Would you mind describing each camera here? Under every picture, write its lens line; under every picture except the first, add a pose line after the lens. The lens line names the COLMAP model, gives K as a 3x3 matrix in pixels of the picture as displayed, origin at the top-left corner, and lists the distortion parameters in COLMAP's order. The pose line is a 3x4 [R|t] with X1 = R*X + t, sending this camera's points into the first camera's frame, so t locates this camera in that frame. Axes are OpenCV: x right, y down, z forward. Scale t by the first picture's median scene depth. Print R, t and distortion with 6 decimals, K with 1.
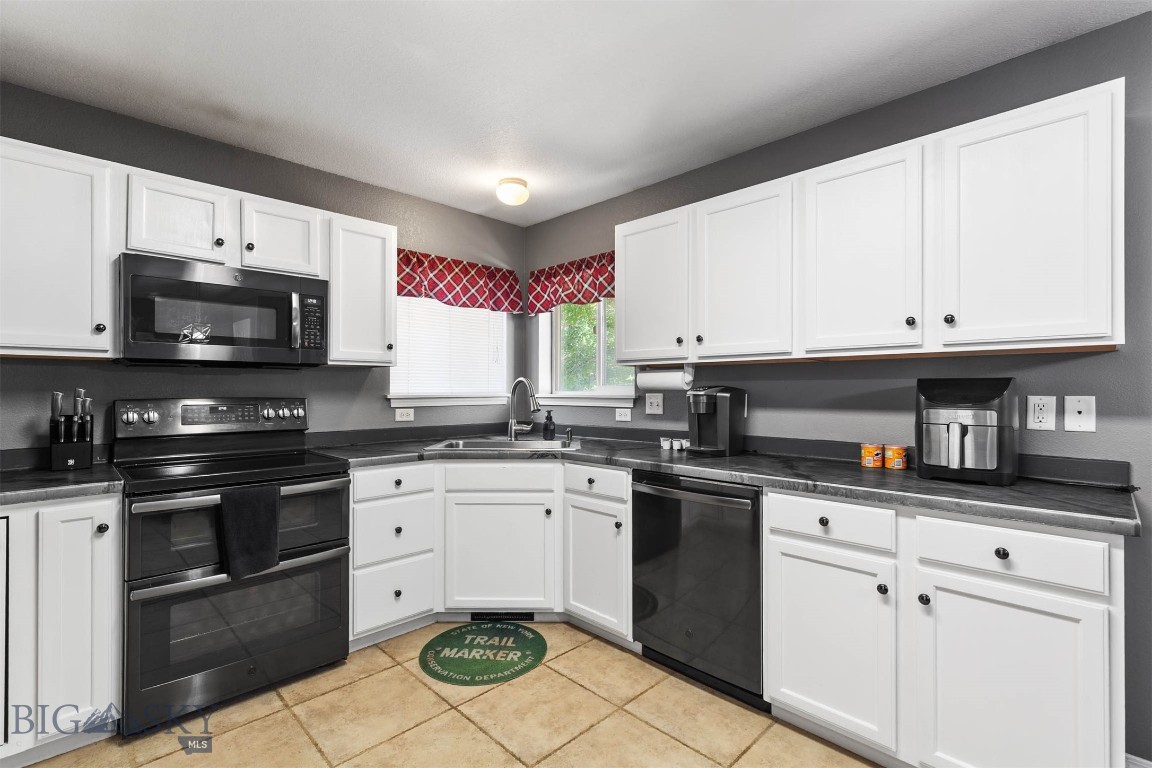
lens RADIAL K [[527.0, 0, 580.4], [0, 527.0, 386.4], [0, 0, 1]] dist [0.012266, -0.002821]
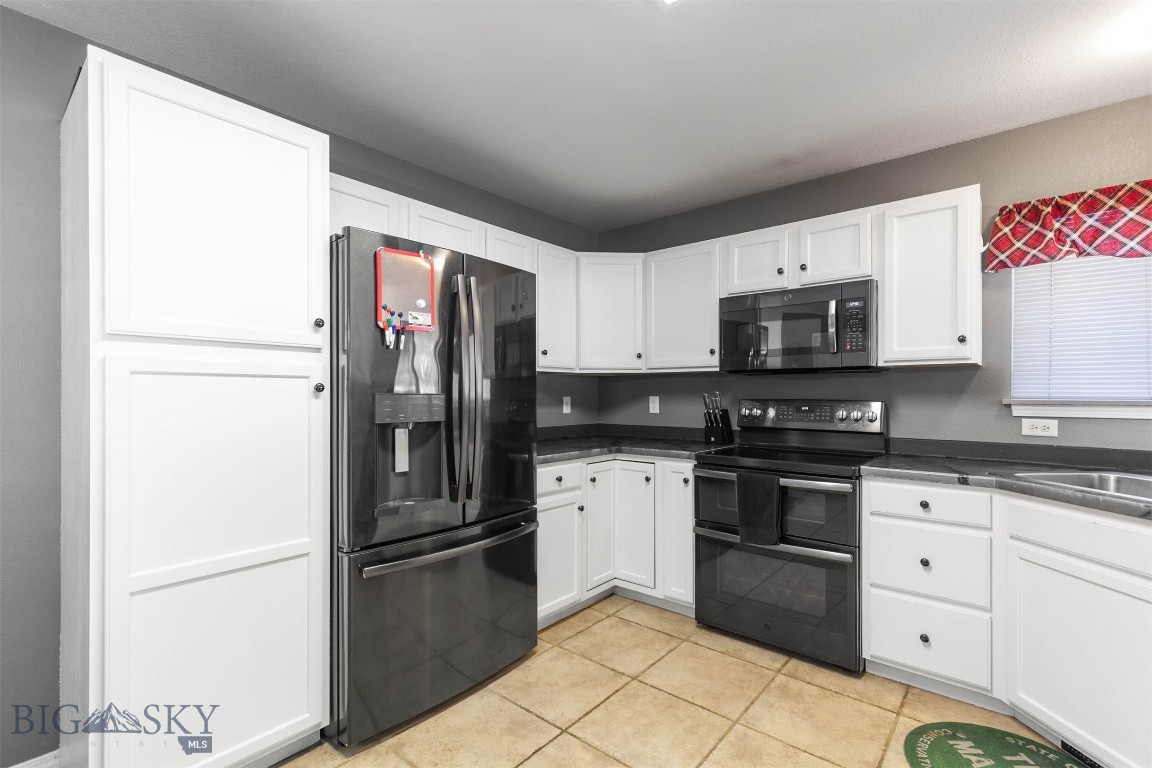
lens RADIAL K [[527.0, 0, 568.4], [0, 527.0, 392.4], [0, 0, 1]] dist [0.012266, -0.002821]
pose [[0.073496, 0.001269, -0.997295, 0.458959], [0.005511, 0.999983, 0.001678, 0.001190], [0.997280, -0.005619, 0.073488, 0.396304]]
